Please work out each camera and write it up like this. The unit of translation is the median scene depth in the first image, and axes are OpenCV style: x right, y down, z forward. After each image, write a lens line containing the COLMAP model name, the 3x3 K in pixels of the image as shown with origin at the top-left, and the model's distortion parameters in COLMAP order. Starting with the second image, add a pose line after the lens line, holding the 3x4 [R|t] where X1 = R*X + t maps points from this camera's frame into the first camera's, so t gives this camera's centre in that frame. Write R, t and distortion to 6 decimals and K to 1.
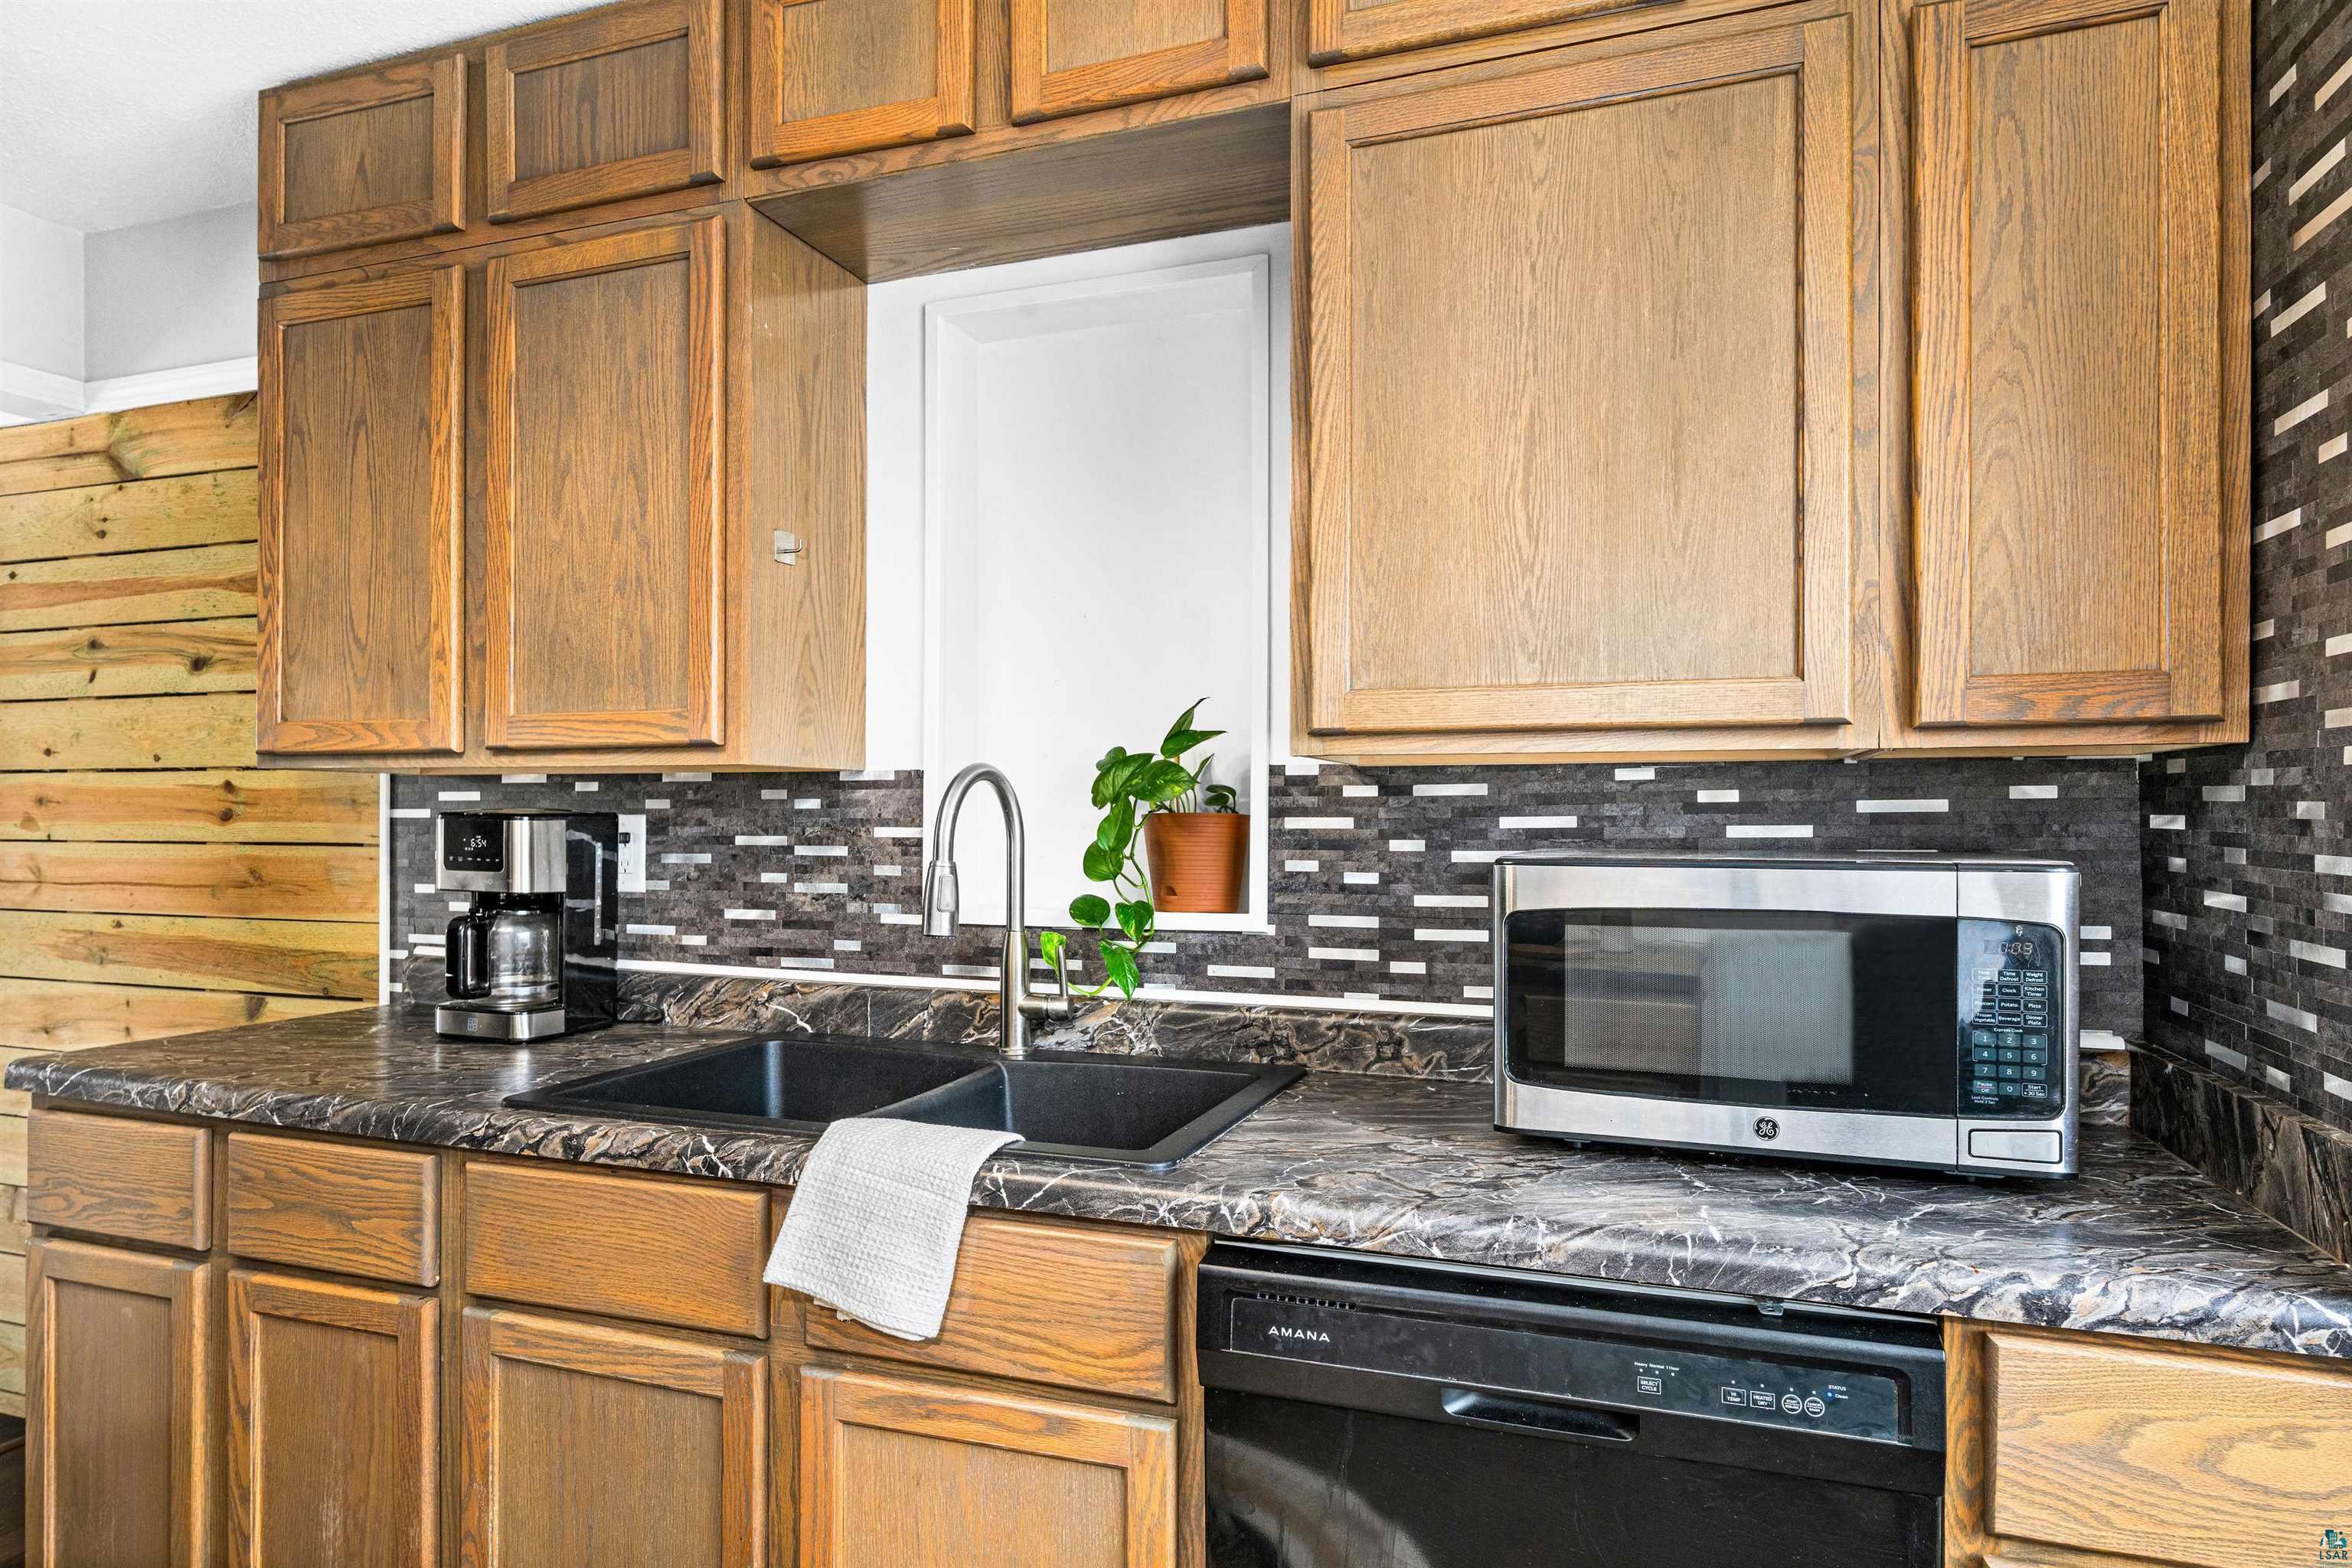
lens RADIAL K [[1380.0, 0, 1178.5], [0, 1380.0, 811.7], [0, 0, 1]] dist [0.000042, 0.001362]
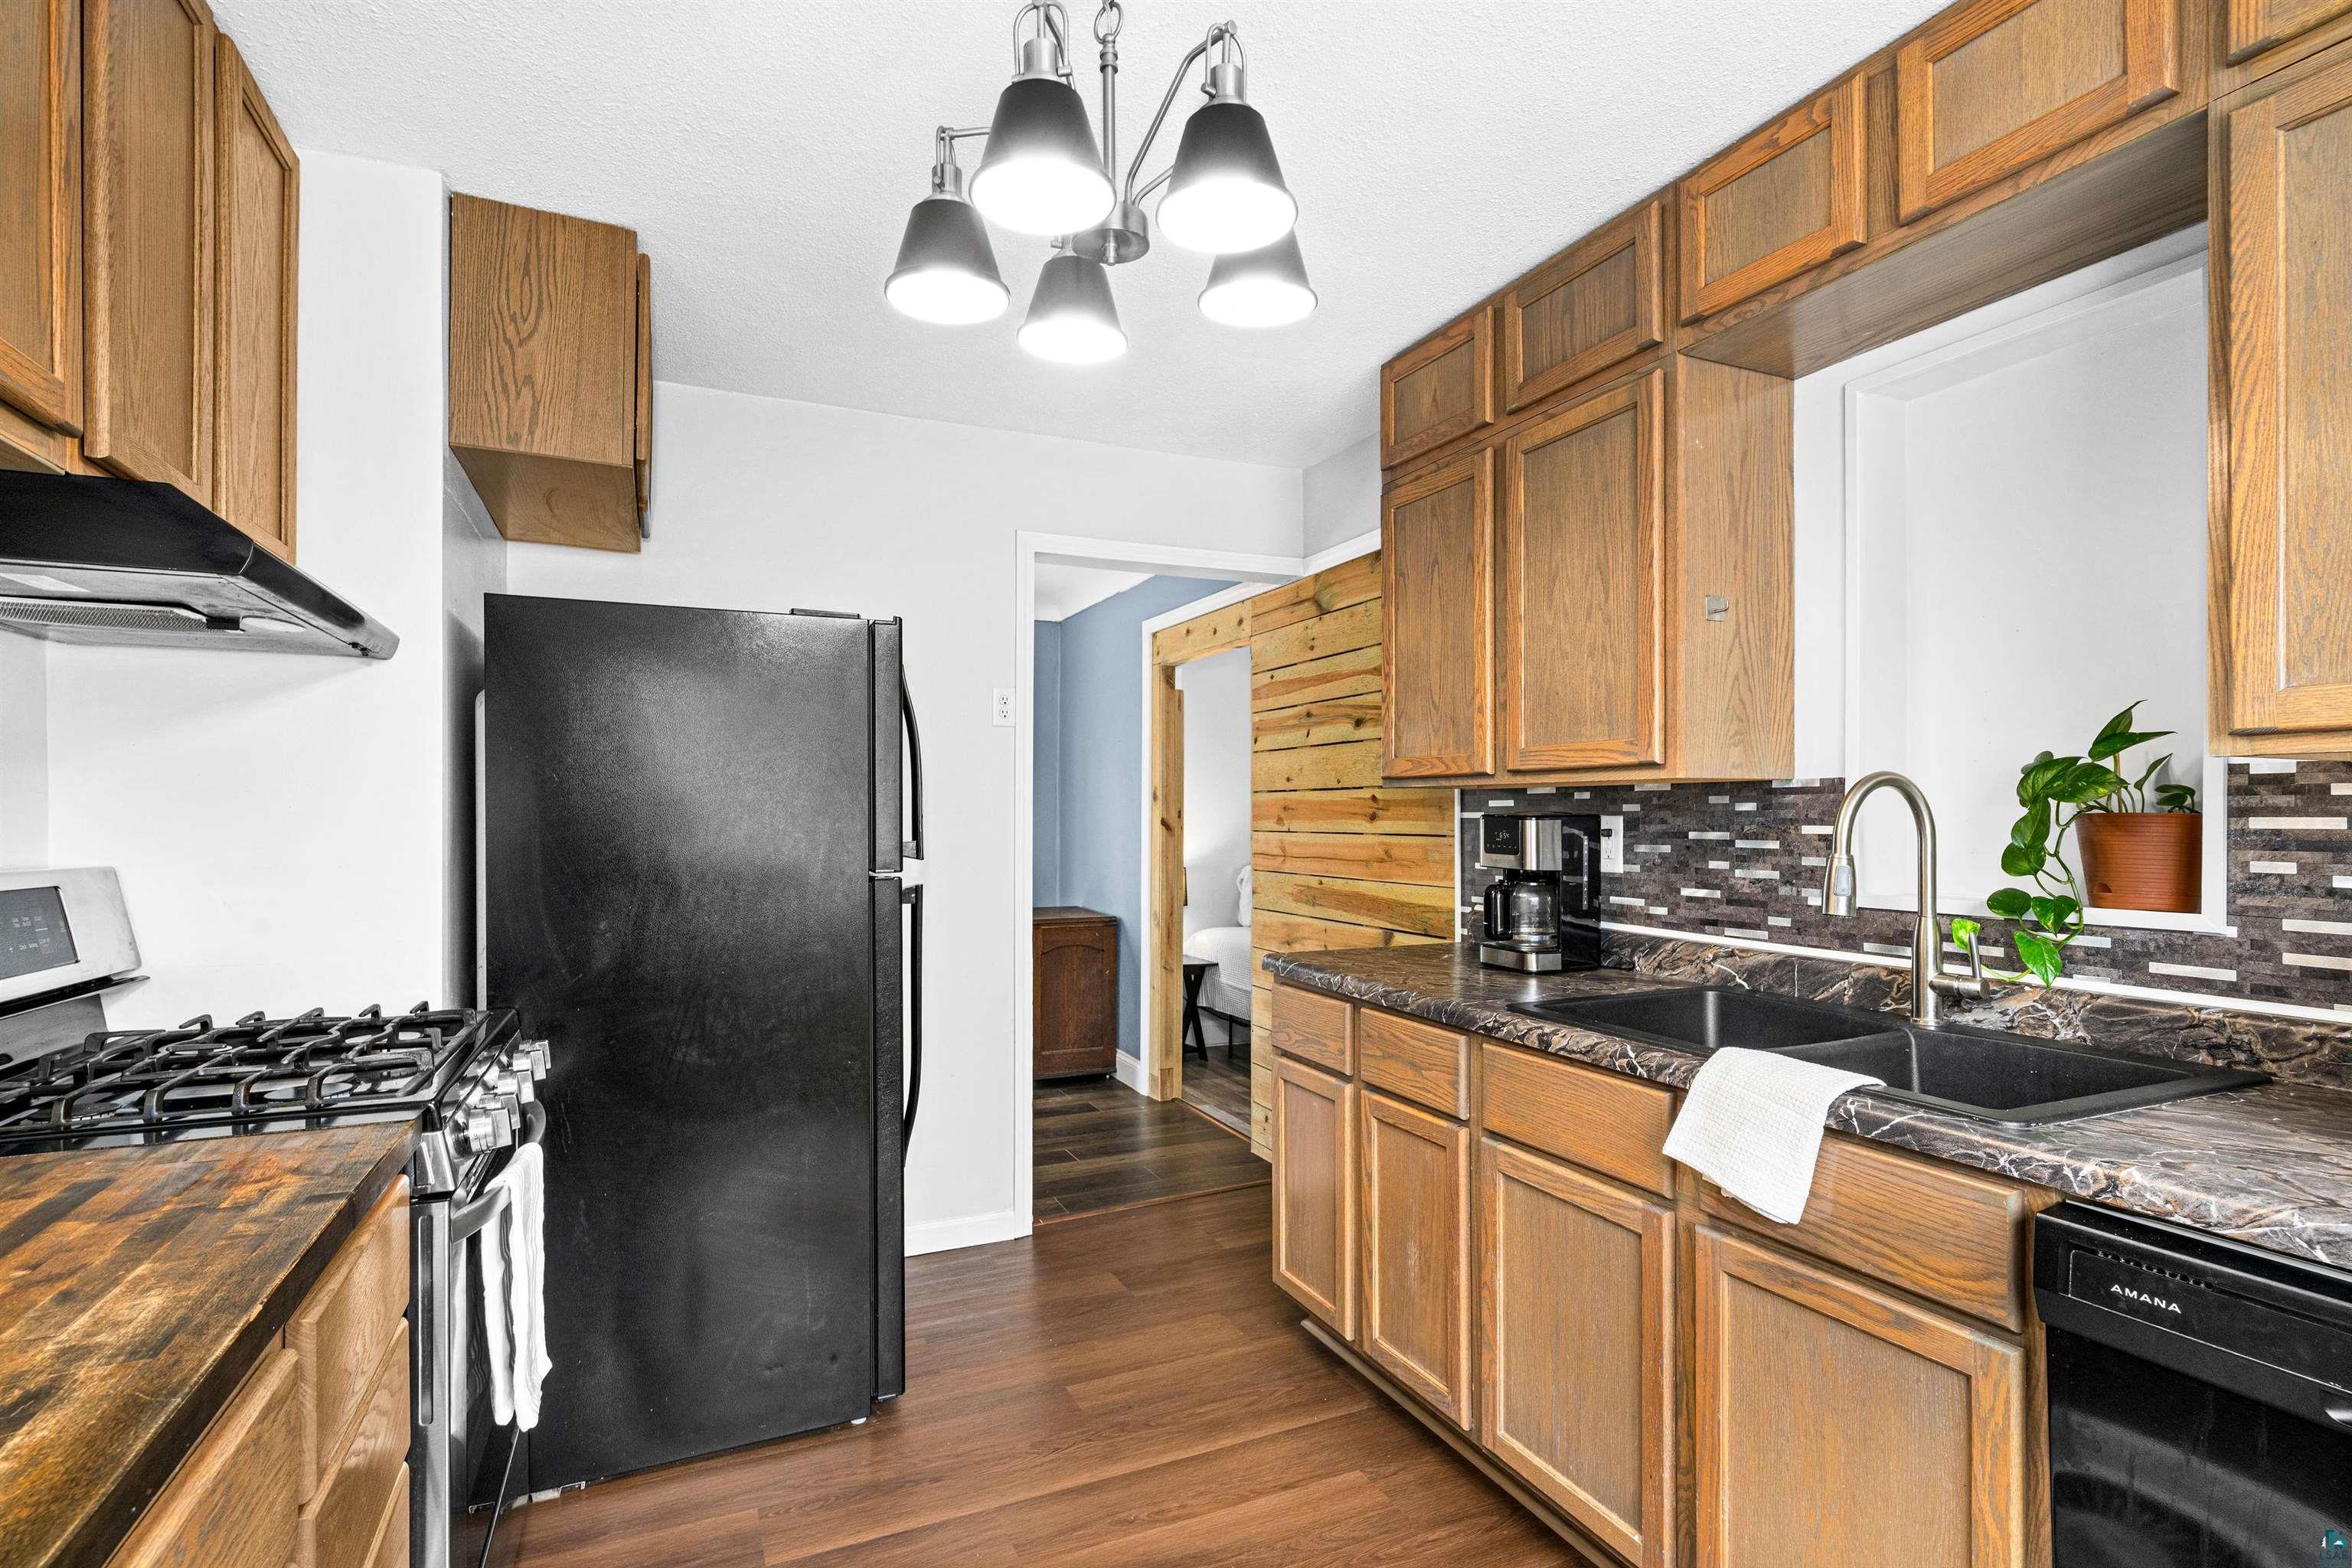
lens RADIAL K [[1128.1, 0, 1173.0], [0, 1128.1, 812.3], [0, 0, 1]] dist [-0.001170, 0.000280]
pose [[0.694299, -0.004918, -0.719670, 0.122987], [0.005791, 0.999982, -0.001246, -0.002779], [0.719663, -0.003303, 0.694315, -0.098865]]
